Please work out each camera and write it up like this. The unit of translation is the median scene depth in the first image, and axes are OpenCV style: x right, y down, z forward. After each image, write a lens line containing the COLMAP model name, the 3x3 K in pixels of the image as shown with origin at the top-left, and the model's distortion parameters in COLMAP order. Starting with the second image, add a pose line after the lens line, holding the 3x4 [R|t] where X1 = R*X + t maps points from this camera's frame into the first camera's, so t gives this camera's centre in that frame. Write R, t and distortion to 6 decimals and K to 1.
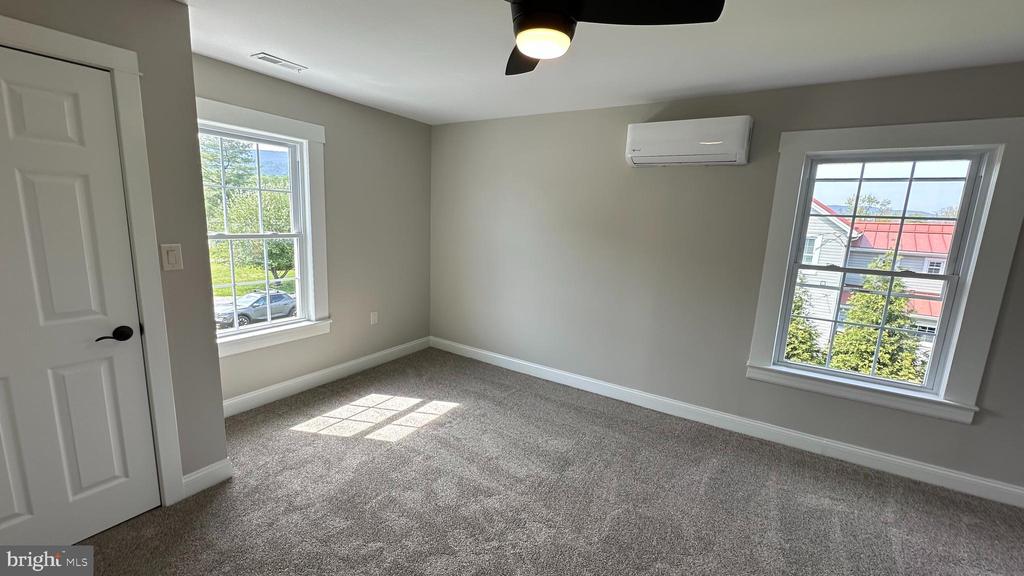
lens RADIAL K [[408.5, 0, 516.9], [0, 408.5, 287.1], [0, 0, 1]] dist [-0.001447, 0.000154]
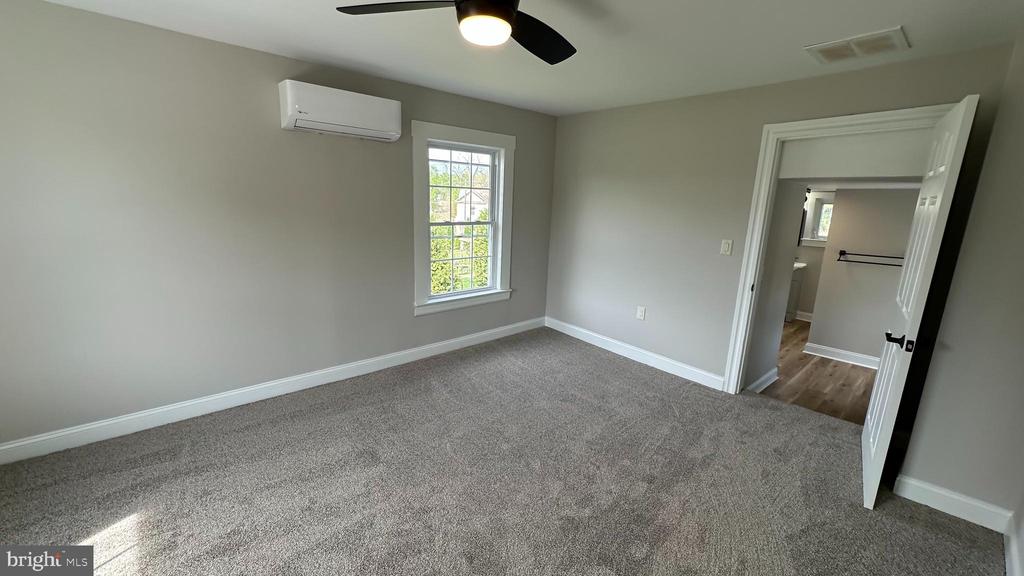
lens RADIAL K [[408.5, 0, 509.0], [0, 408.5, 281.6], [0, 0, 1]] dist [-0.001447, 0.000154]
pose [[0.294738, -0.222995, 0.929195, -0.518462], [0.144699, 0.971592, 0.187272, -0.078592], [-0.944559, 0.079257, 0.318632, 0.325432]]
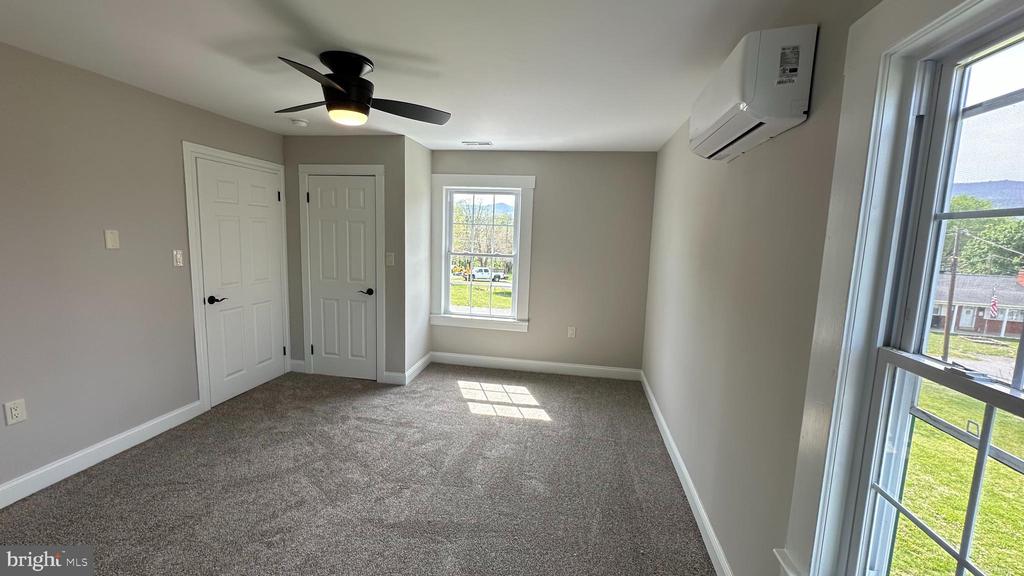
lens RADIAL K [[408.5, 0, 509.5], [0, 408.5, 287.0], [0, 0, 1]] dist [-0.001447, 0.000154]
pose [[0.388132, 0.089985, -0.917200, 0.842968], [-0.176319, 0.984089, 0.021934, -0.057985], [0.904580, 0.153206, 0.397822, 0.507764]]
